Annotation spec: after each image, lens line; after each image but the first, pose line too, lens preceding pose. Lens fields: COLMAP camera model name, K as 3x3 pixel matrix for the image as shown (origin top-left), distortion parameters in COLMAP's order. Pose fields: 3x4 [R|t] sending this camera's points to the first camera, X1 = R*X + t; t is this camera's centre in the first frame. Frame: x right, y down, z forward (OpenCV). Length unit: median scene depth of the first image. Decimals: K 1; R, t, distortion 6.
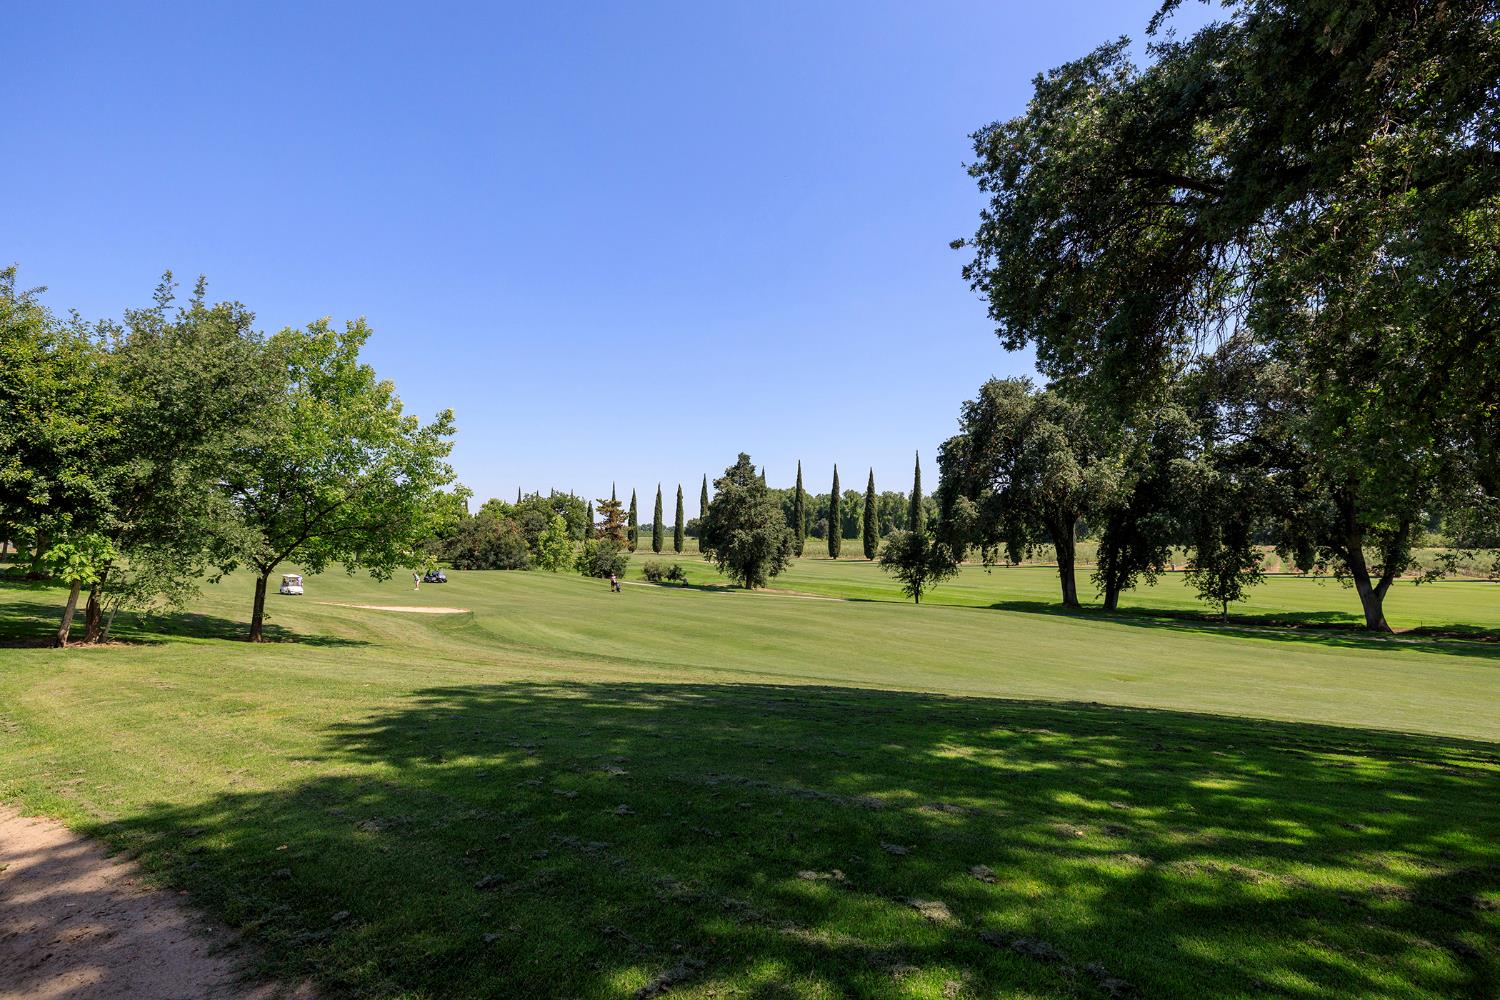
lens RADIAL K [[668.0, 0, 756.6], [0, 668.0, 499.8], [0, 0, 1]] dist [0.012993, 0.000205]
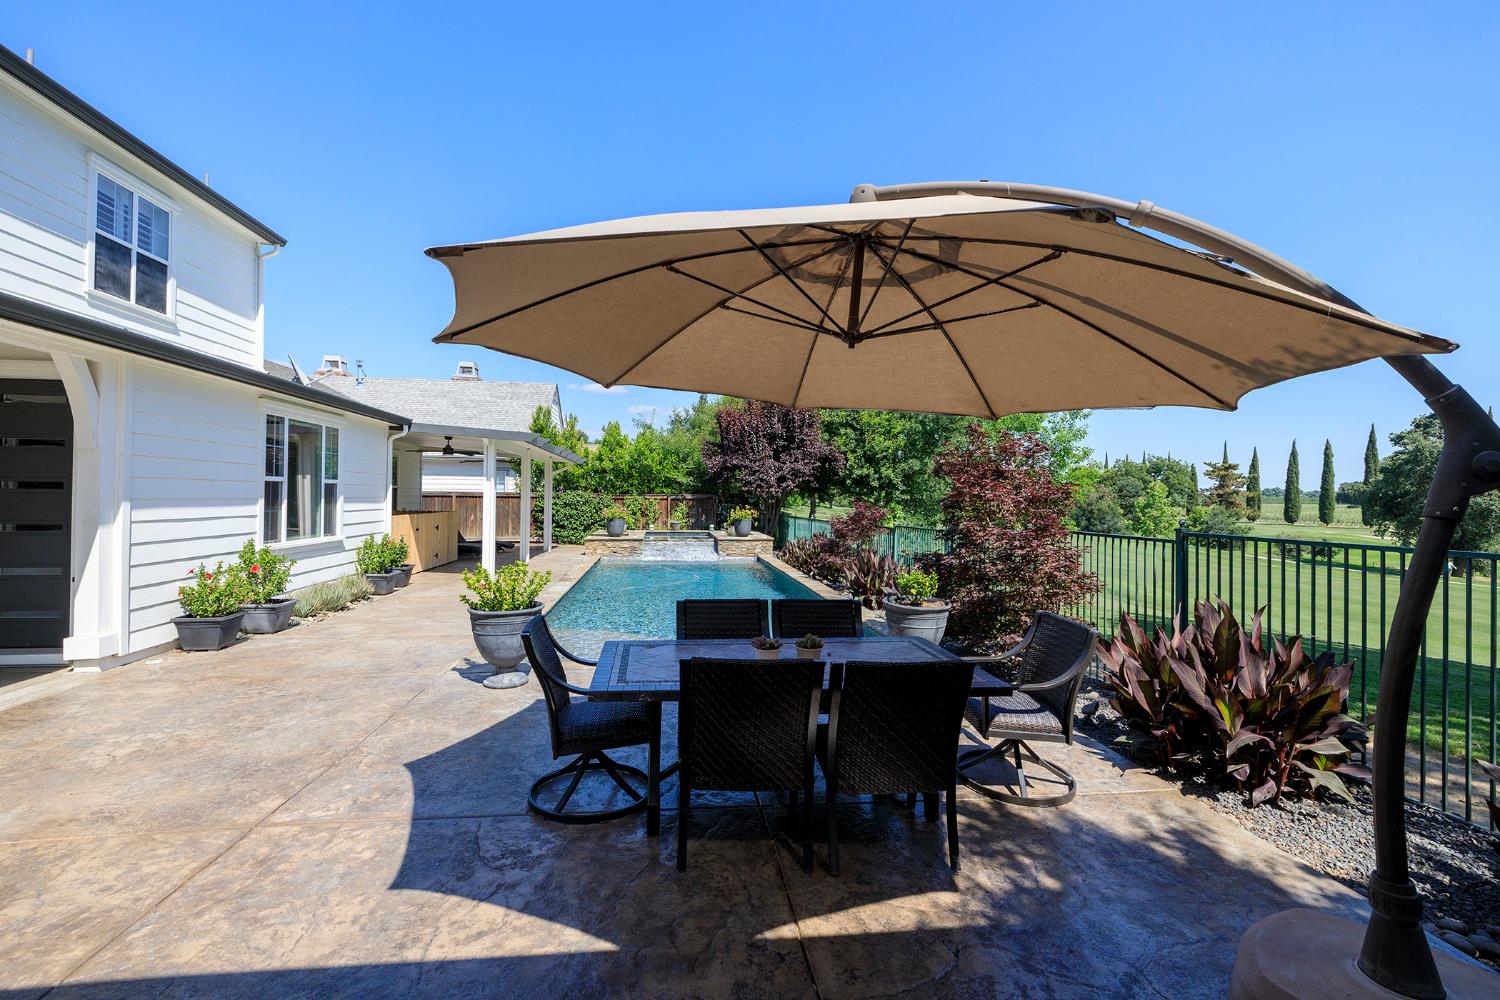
lens RADIAL K [[632.7, 0, 742.6], [0, 632.7, 496.7], [0, 0, 1]] dist [0.000157, 0.000545]
pose [[0.654503, 0.002310, -0.756056, 0.000361], [0.033883, 0.998901, 0.032383, -0.005414], [0.755300, -0.046812, 0.653705, -0.062948]]
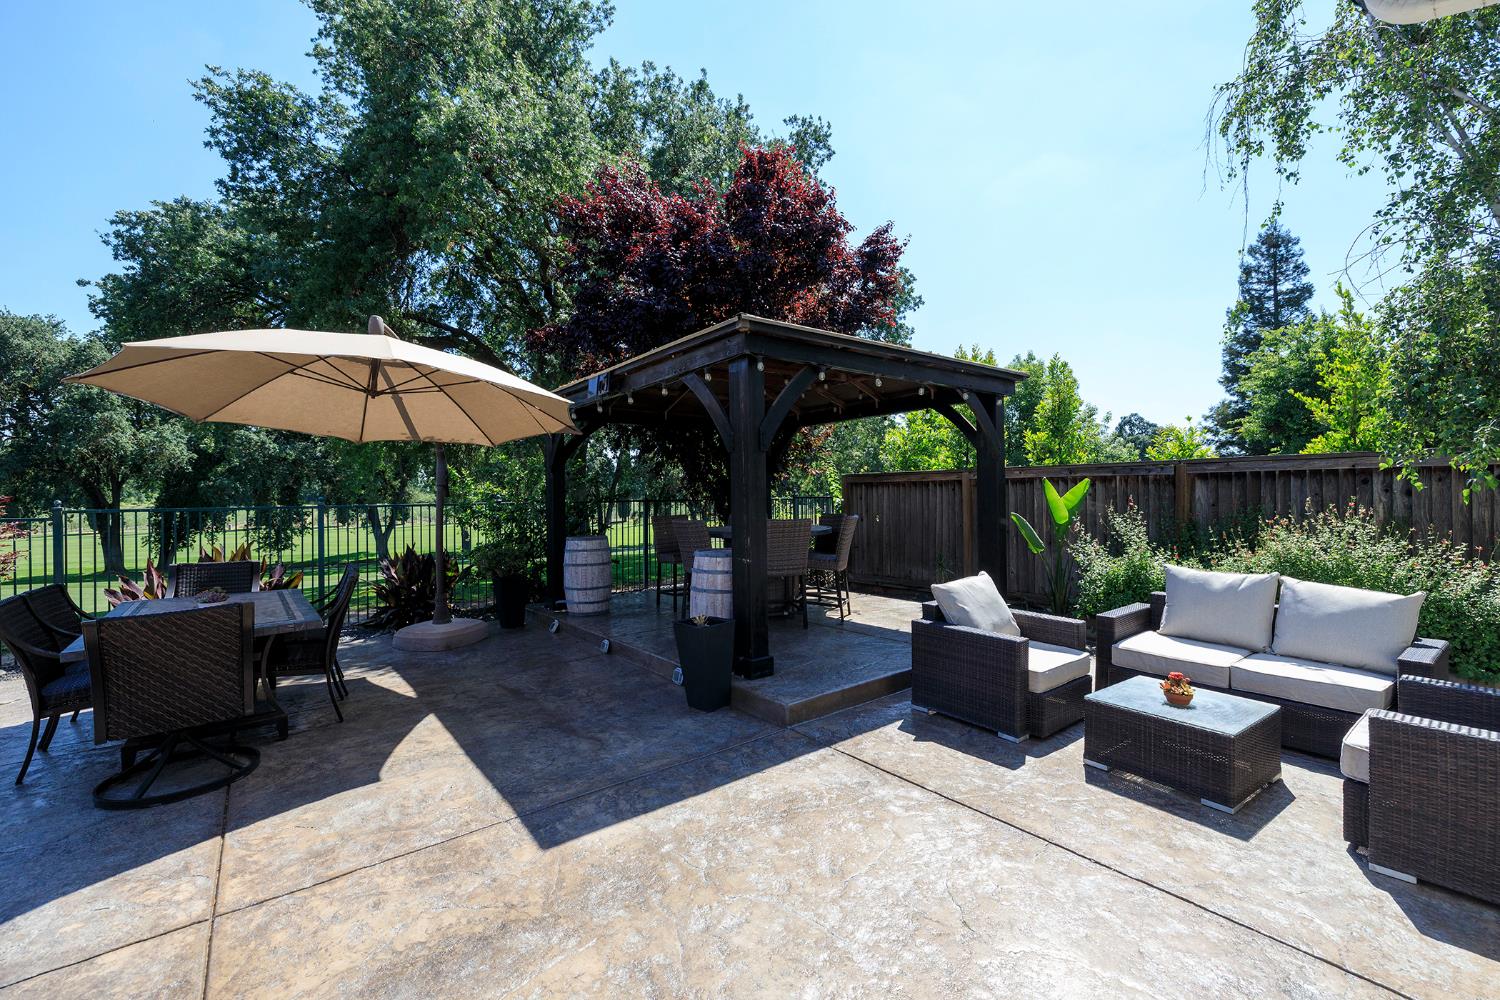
lens RADIAL K [[632.7, 0, 744.8], [0, 632.7, 495.8], [0, 0, 1]] dist [0.000157, 0.000545]
pose [[0.313189, -0.007408, 0.949662, -0.077797], [-0.042216, 0.998872, 0.021715, -0.005692], [-0.948752, -0.046892, 0.312523, -0.093827]]
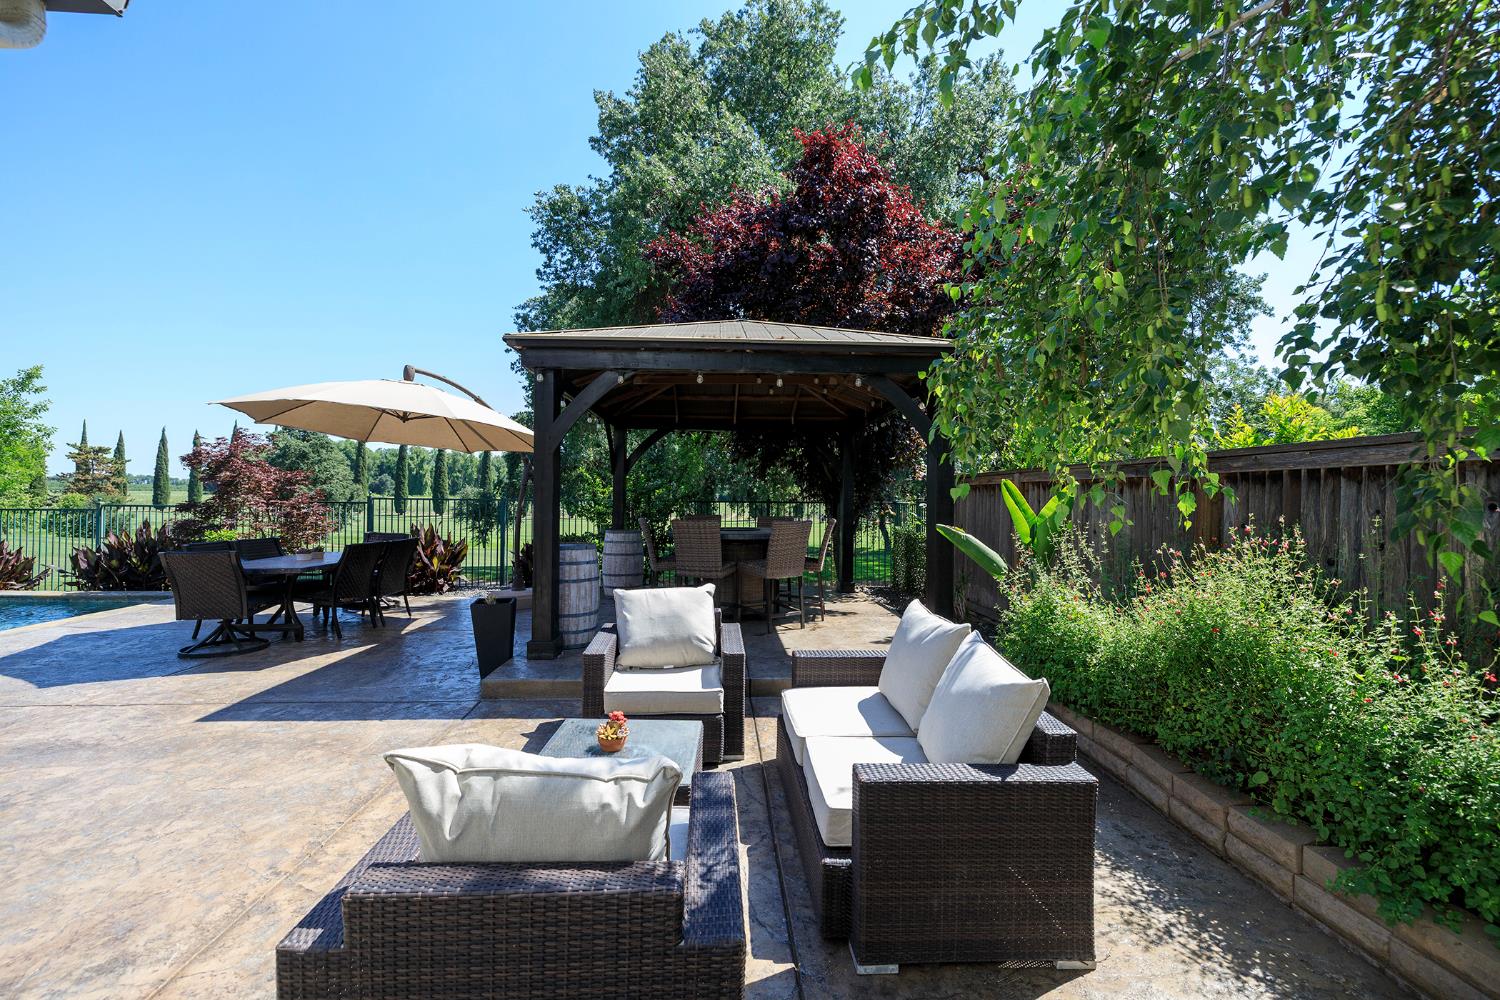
lens RADIAL K [[632.7, 0, 749.4], [0, 632.7, 499.3], [0, 0, 1]] dist [0.000157, 0.000545]
pose [[0.809179, 0.005660, 0.587535, -0.034723], [-0.042638, 0.997883, 0.049110, -0.008596], [-0.586013, -0.064790, 0.807707, -0.151993]]
